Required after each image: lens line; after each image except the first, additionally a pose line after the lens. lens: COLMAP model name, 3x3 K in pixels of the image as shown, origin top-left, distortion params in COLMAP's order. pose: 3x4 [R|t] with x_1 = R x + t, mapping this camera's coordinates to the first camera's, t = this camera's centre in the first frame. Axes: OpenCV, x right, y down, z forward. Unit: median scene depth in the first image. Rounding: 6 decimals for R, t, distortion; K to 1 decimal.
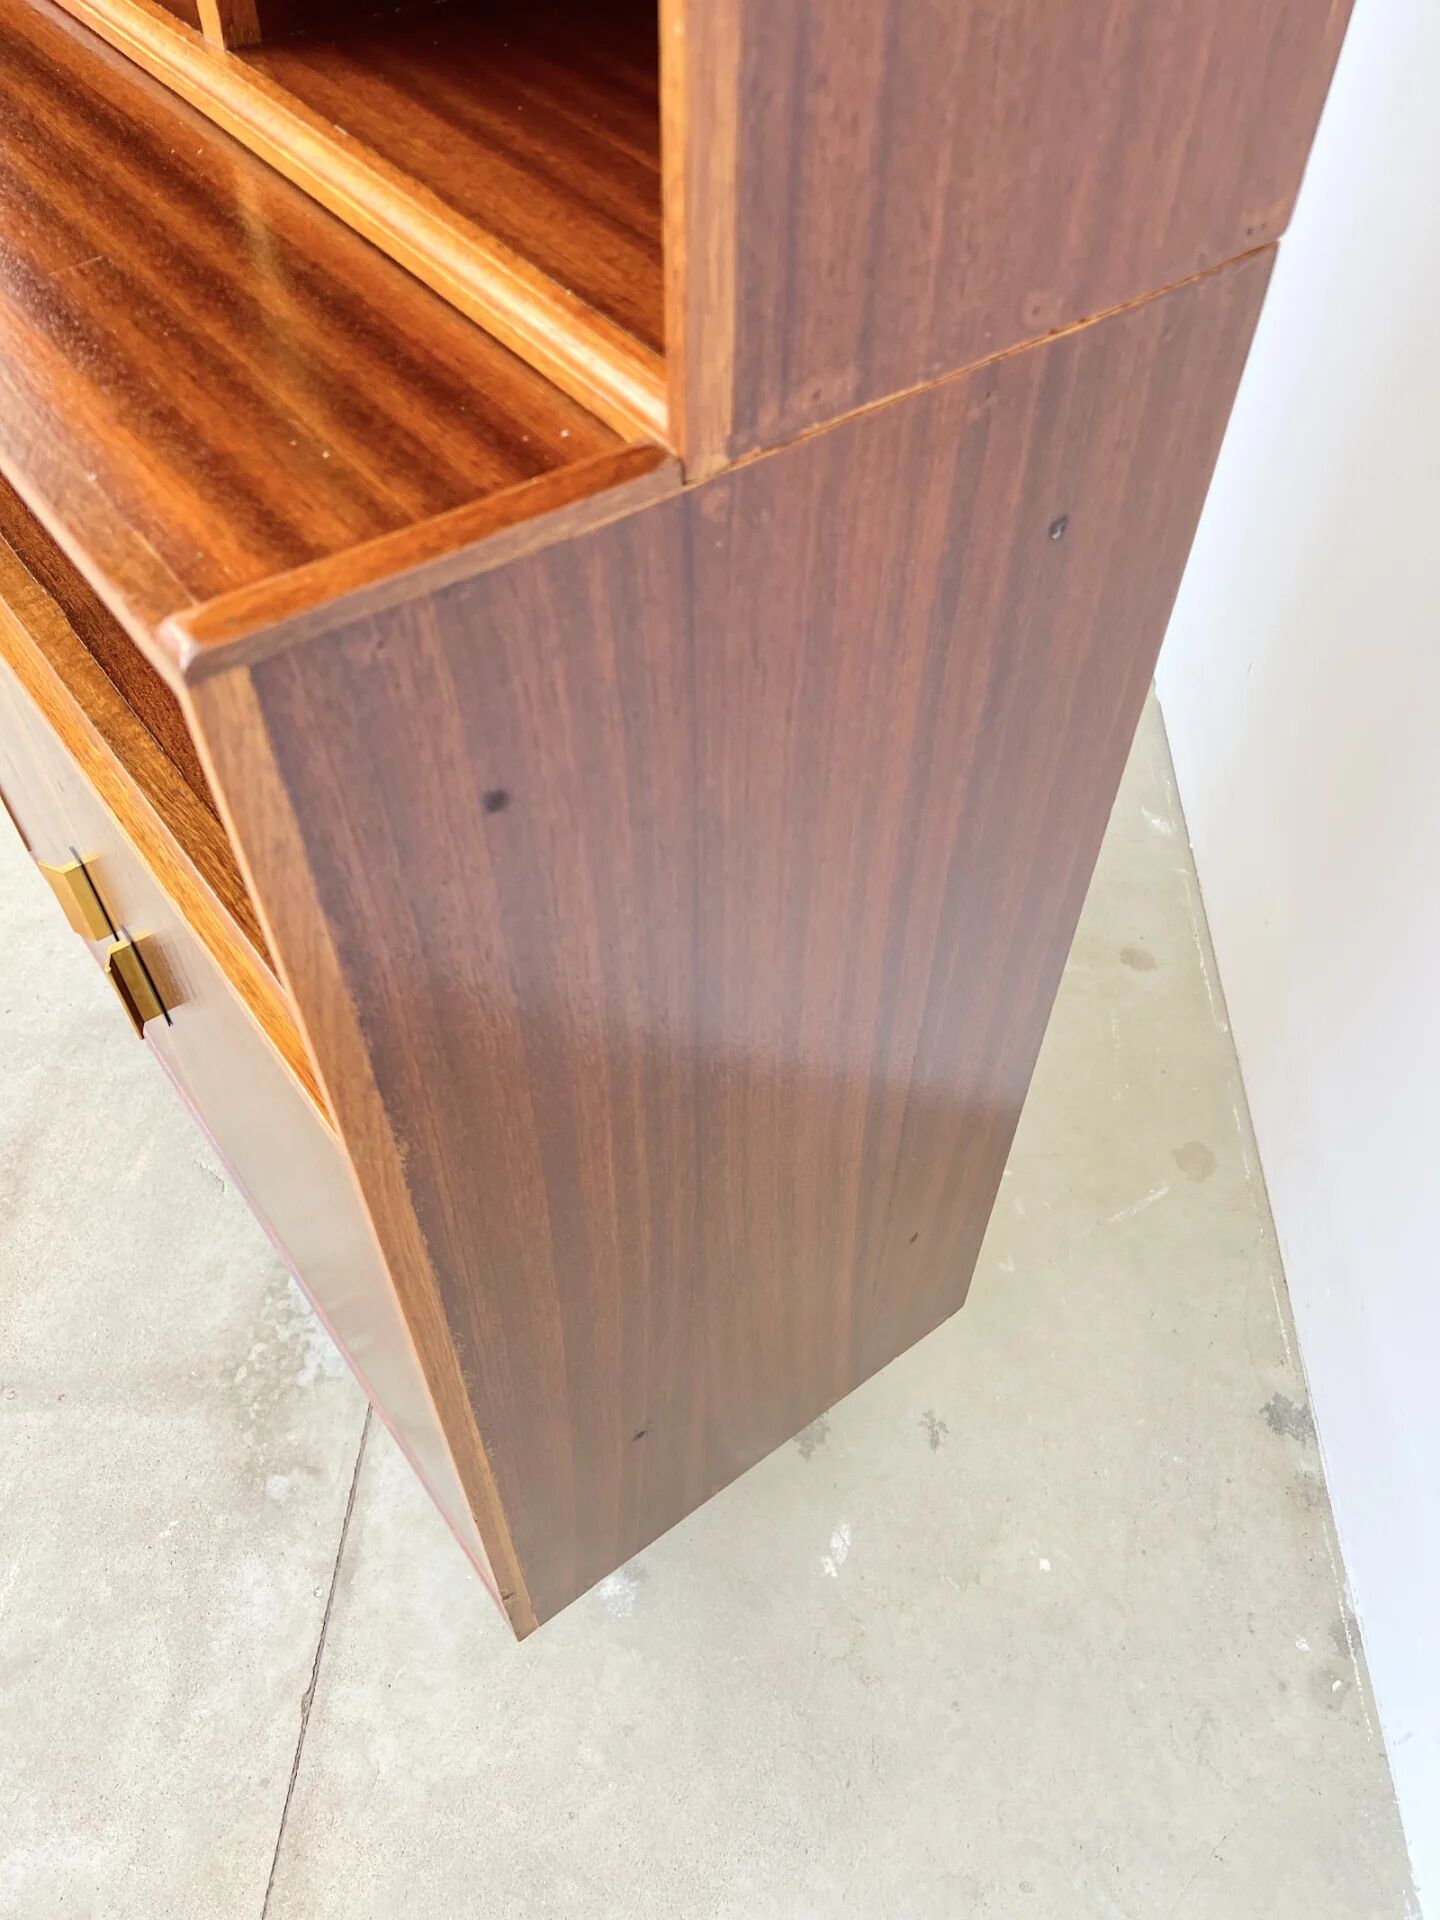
lens RADIAL K [[1459.7, 0, 708.1], [0, 1459.7, 974.9], [0, 0, 1]] dist [0.047681, -0.056843]
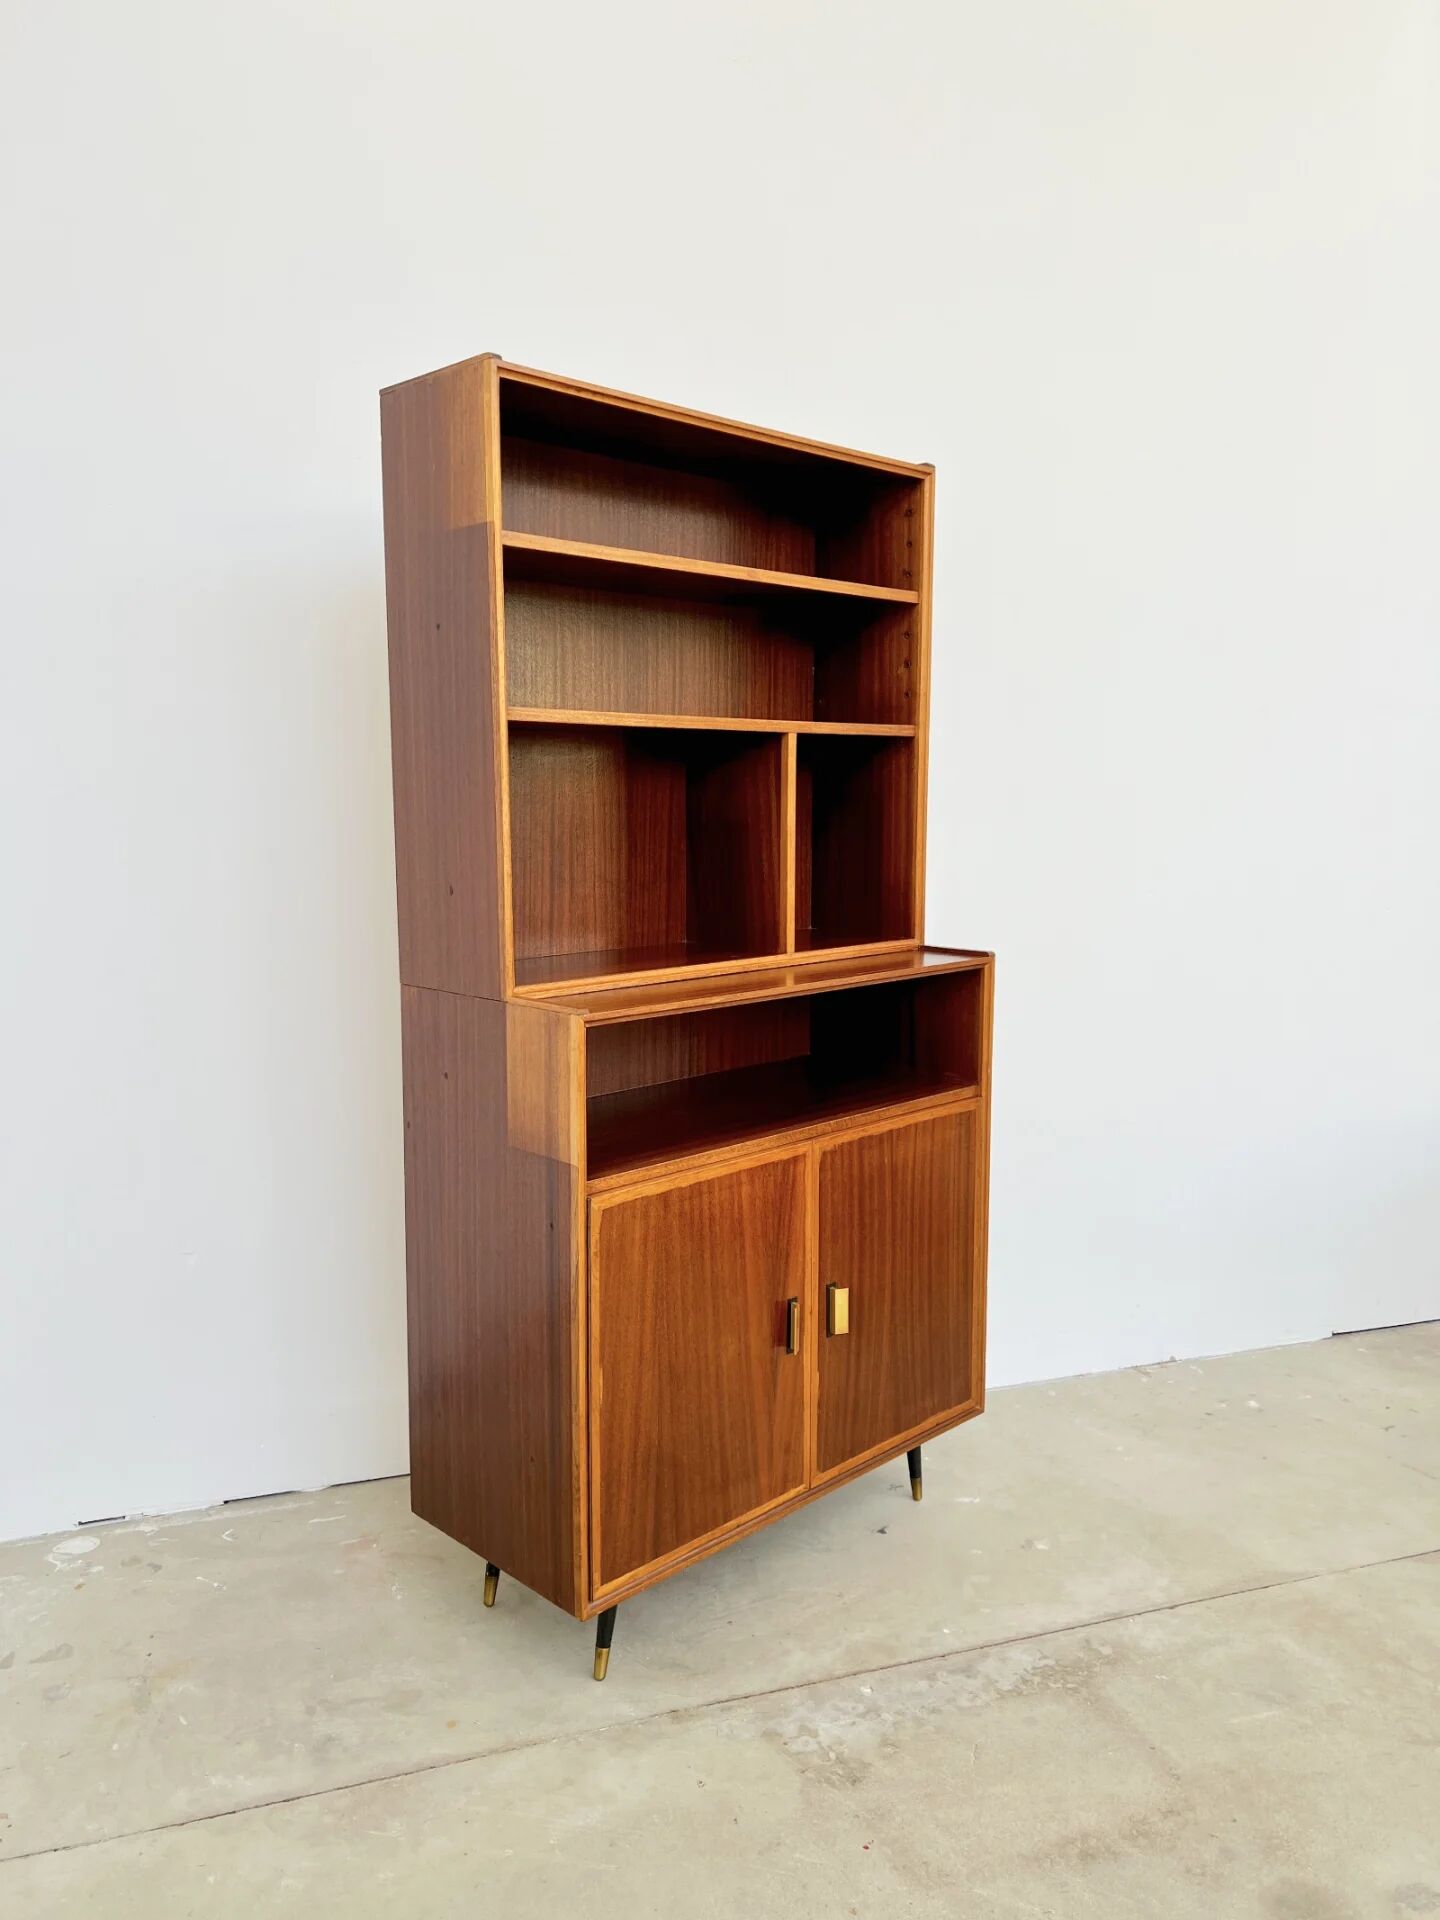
lens RADIAL K [[1459.7, 0, 717.7], [0, 1459.7, 956.7], [0, 0, 1]] dist [0.047681, -0.056843]
pose [[-0.383169, -0.119339, 0.915936, -1.708110], [0.711500, 0.594216, 0.375068, -1.200122], [-0.589024, 0.795403, -0.142775, 0.893918]]
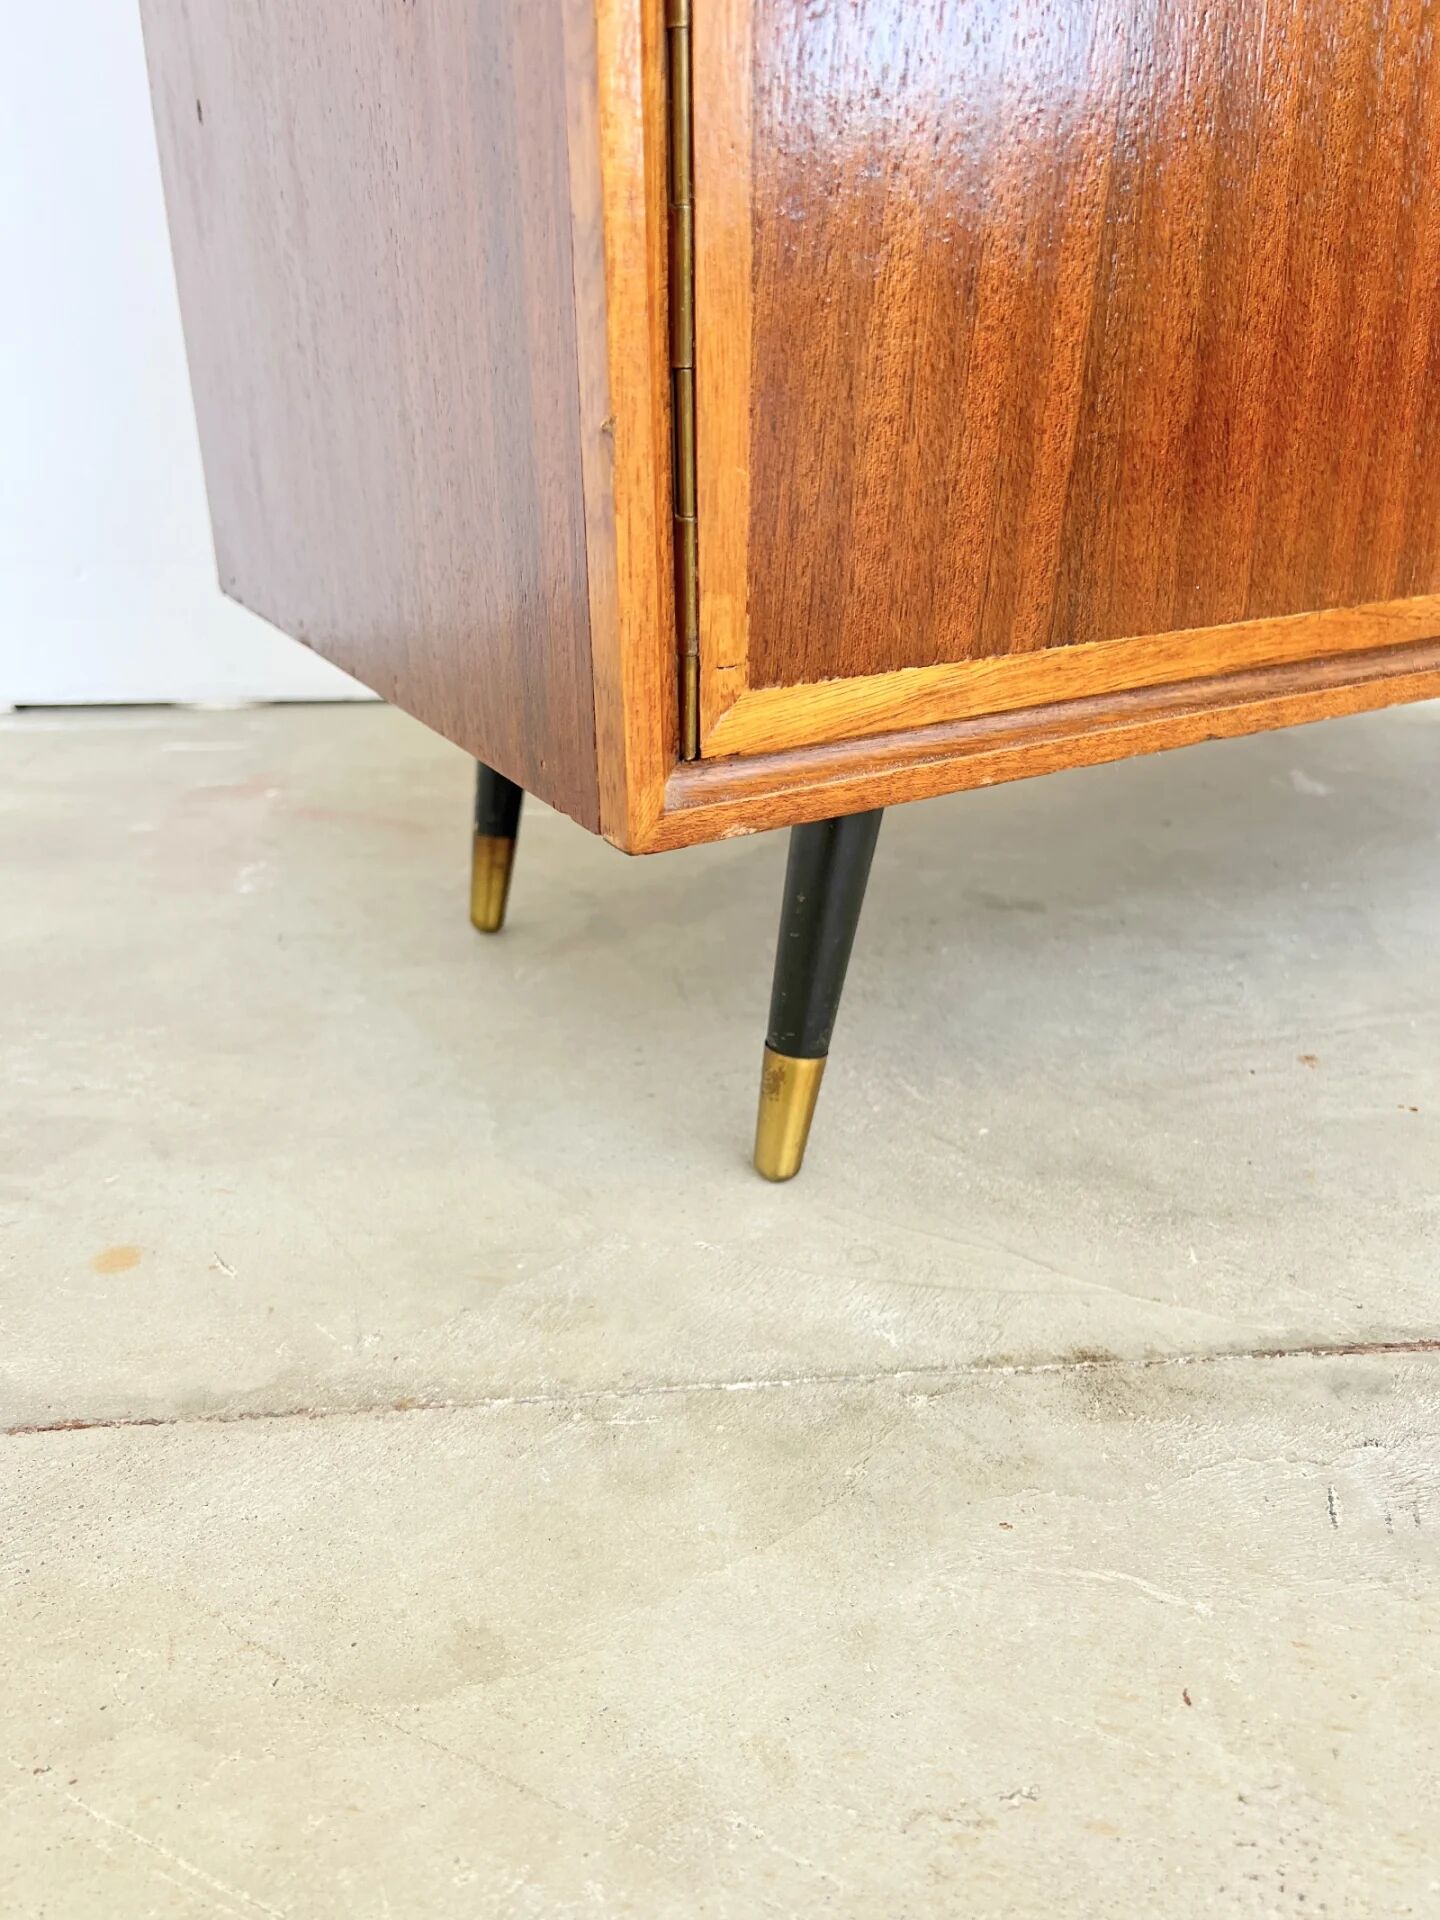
lens RADIAL K [[1459.7, 0, 713.3], [0, 1459.7, 987.7], [0, 0, 1]] dist [0.047681, -0.056843]
pose [[-0.134385, -0.415660, 0.899537, -0.487203], [0.768948, 0.528834, 0.359240, -0.312014], [-0.625028, 0.739974, 0.248554, 1.283028]]
